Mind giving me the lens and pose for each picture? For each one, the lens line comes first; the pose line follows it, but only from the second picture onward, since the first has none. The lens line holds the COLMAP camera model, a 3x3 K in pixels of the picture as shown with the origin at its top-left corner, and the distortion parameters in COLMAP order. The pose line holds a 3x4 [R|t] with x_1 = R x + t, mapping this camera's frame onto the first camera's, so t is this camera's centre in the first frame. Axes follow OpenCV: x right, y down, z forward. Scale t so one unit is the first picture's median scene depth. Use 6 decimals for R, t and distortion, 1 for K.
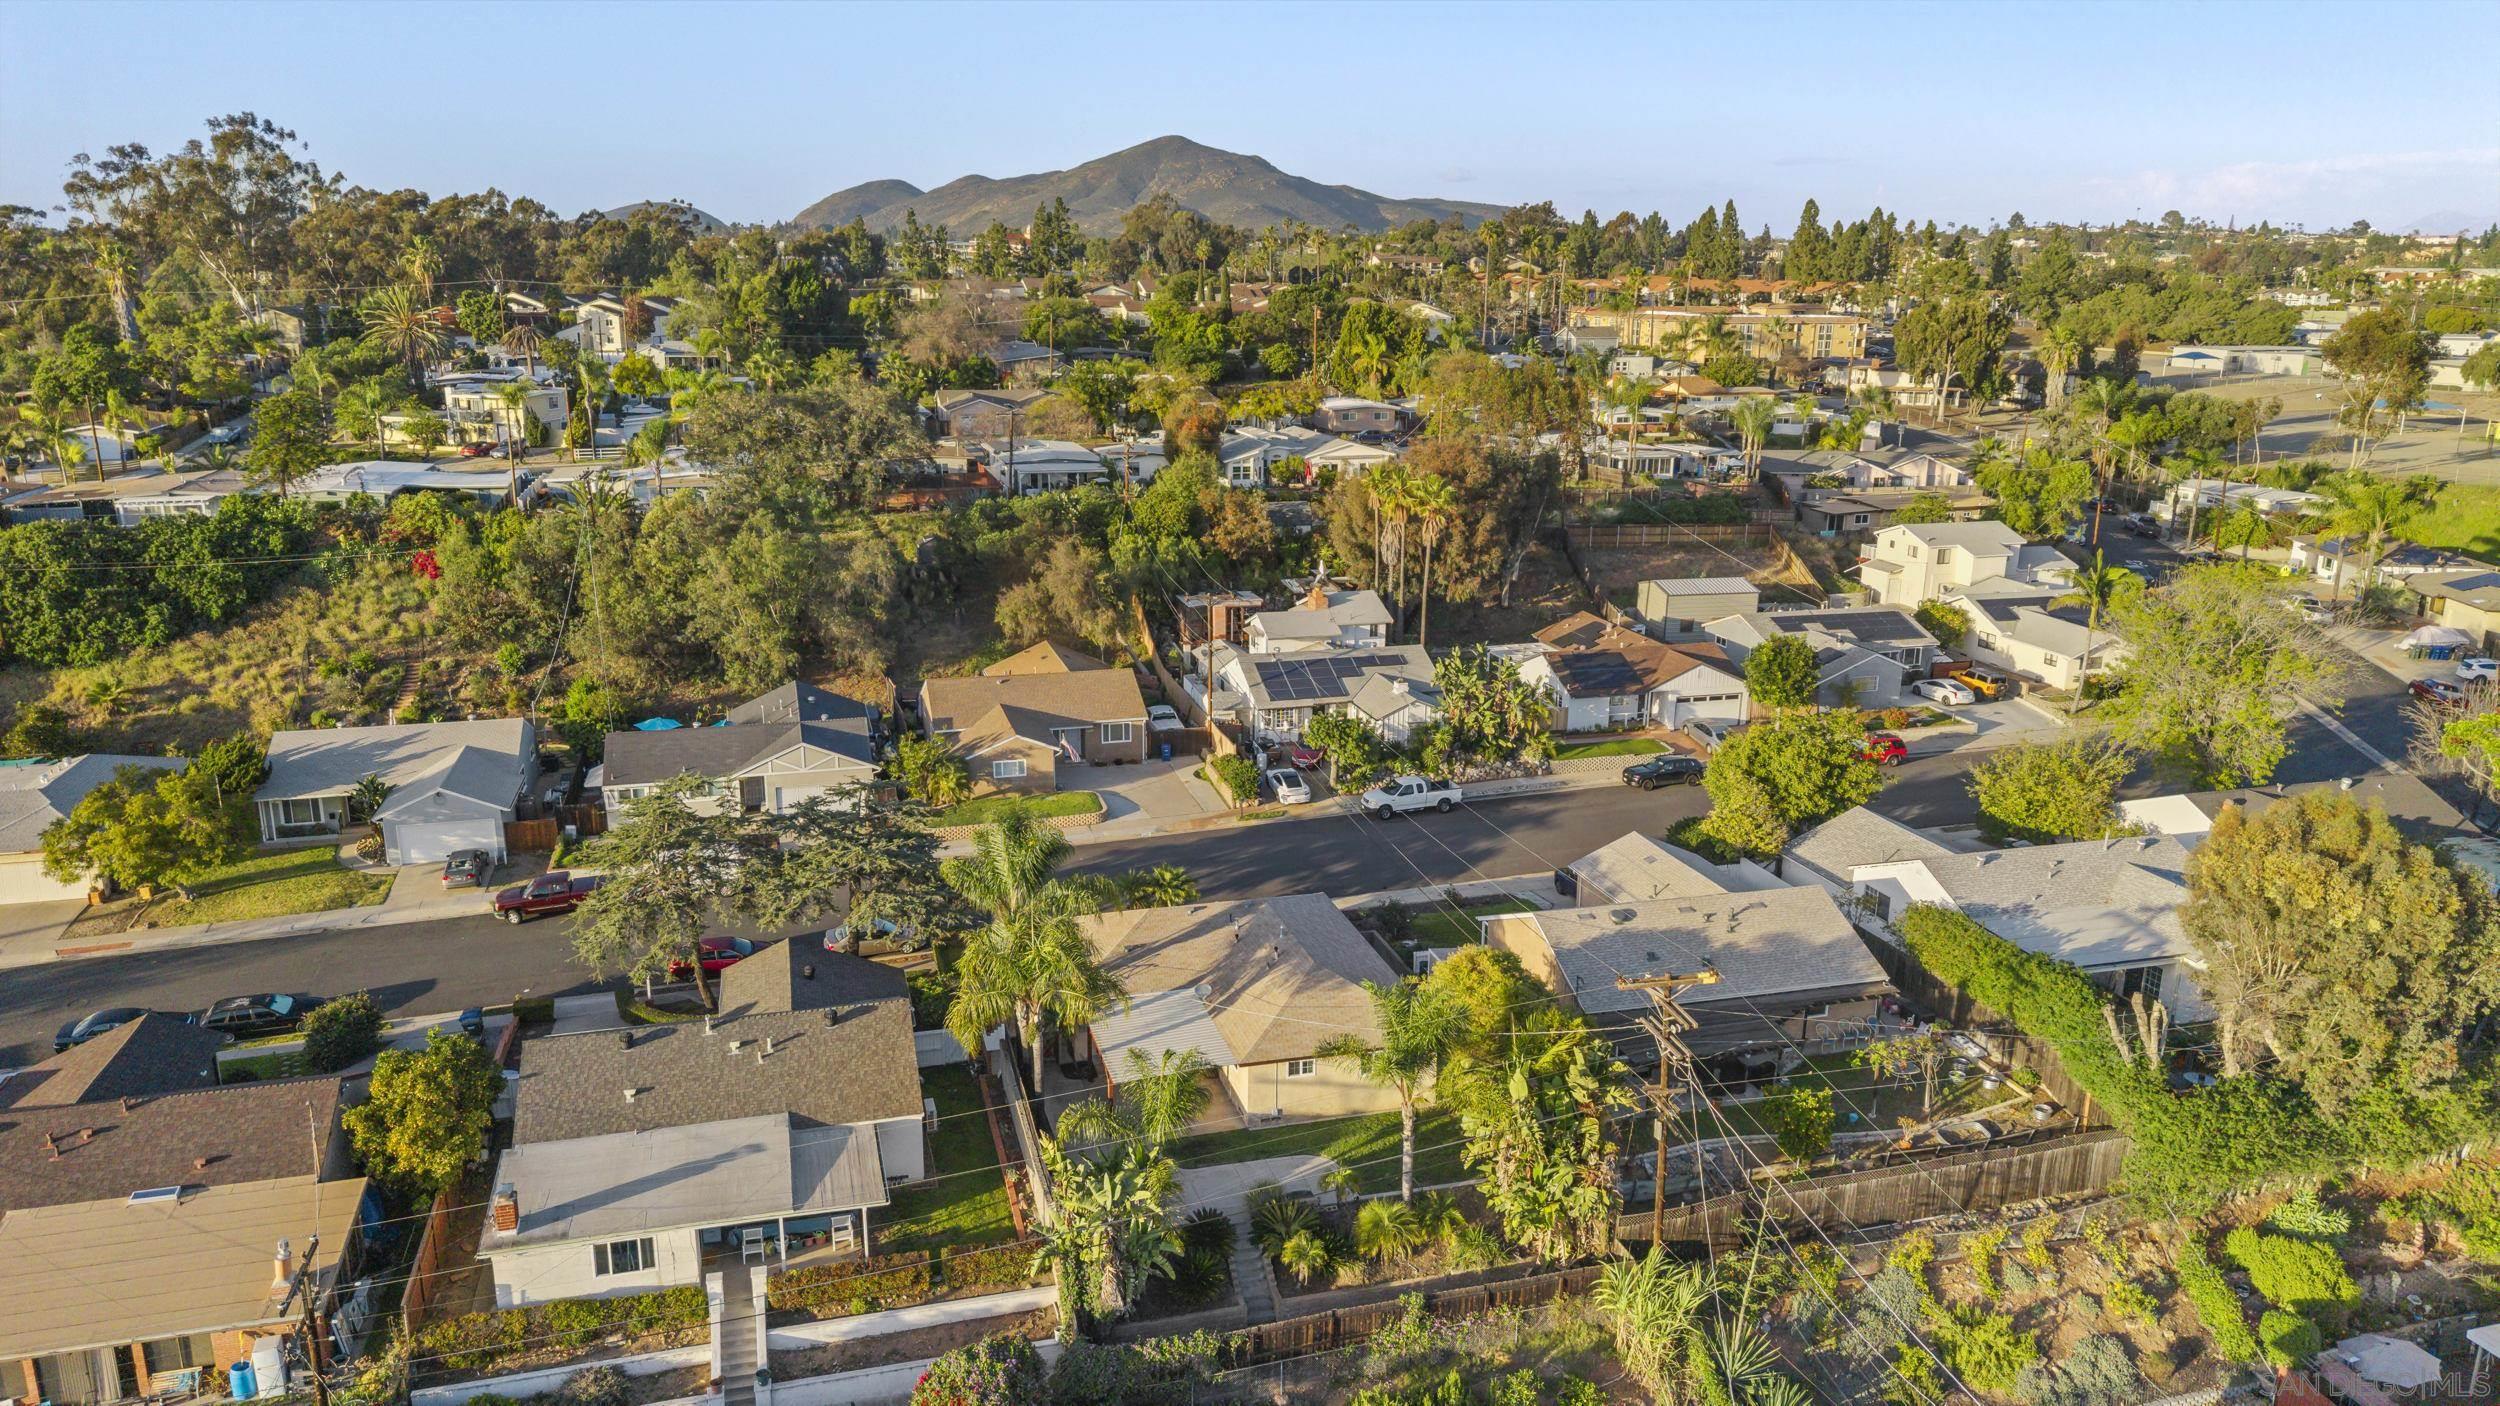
lens RADIAL K [[1665.6, 0, 1241.2], [0, 1665.6, 711.3], [0, 0, 1]] dist [0.050622, -0.073032]
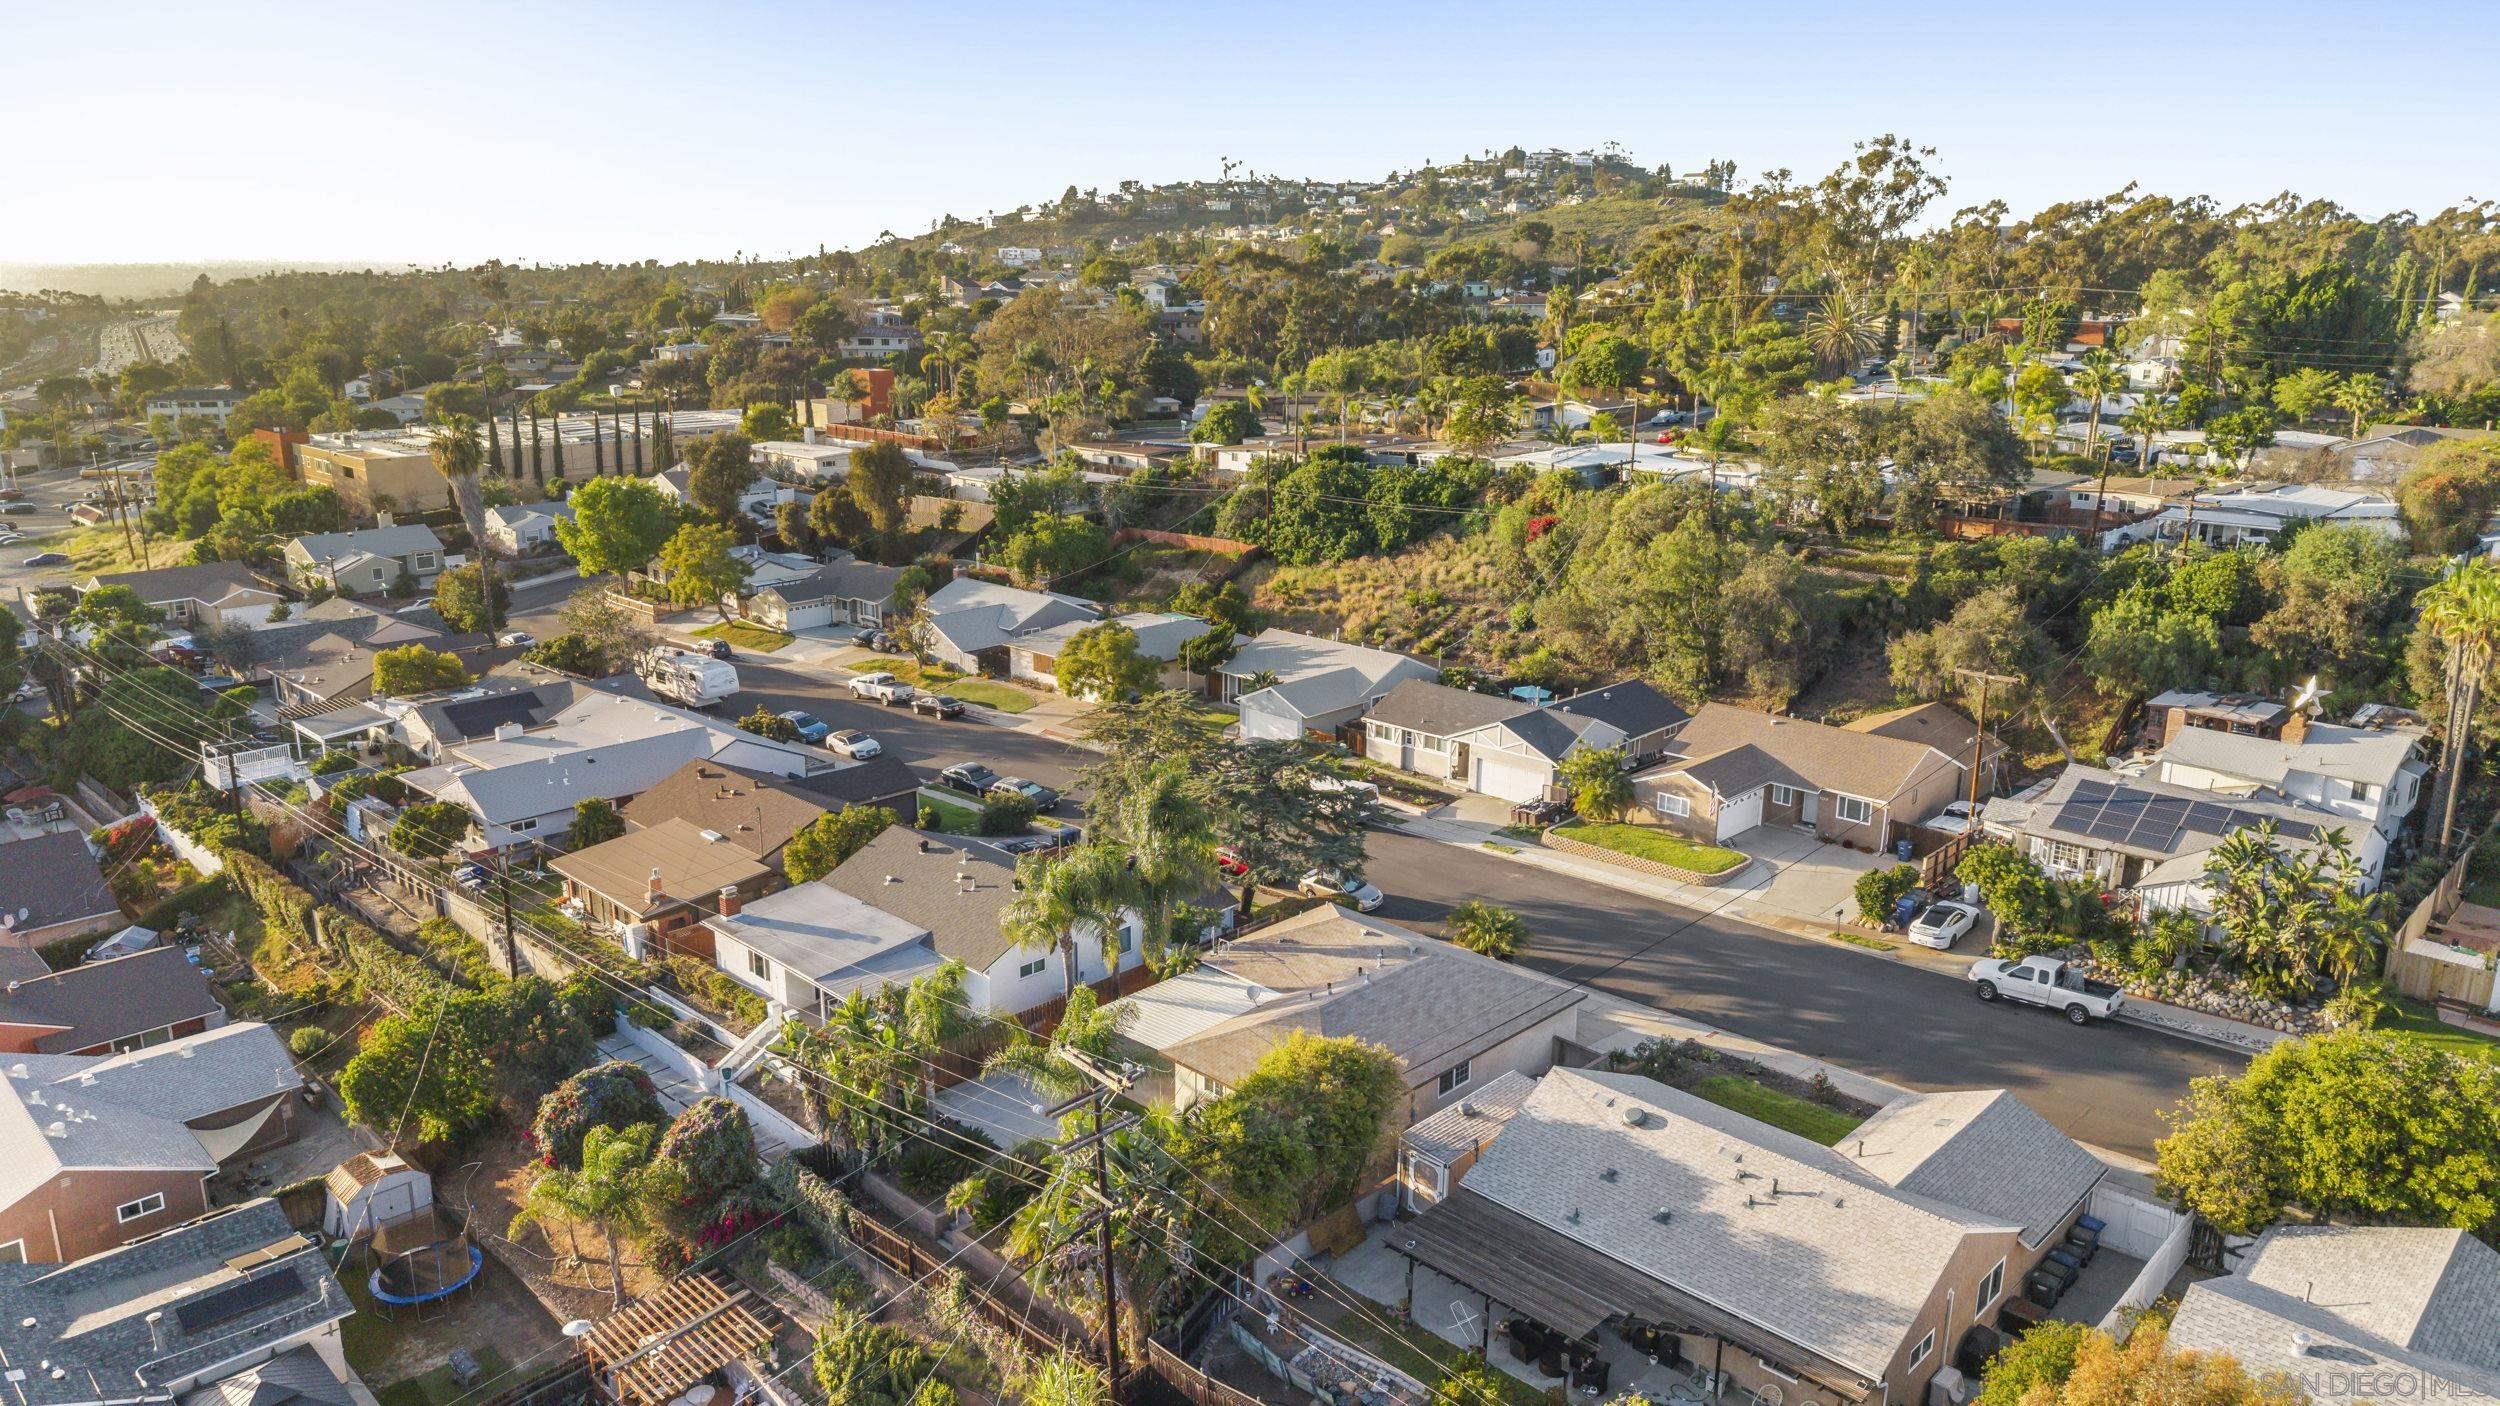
lens RADIAL K [[1696.9, 0, 1248.9], [0, 1696.9, 614.7], [0, 0, 1]] dist [0.007720, -0.068780]
pose [[0.489288, 0.172386, -0.854915, 0.540413], [-0.220027, 0.972960, 0.070262, -0.084008], [0.843911, 0.153726, 0.513987, 0.292073]]
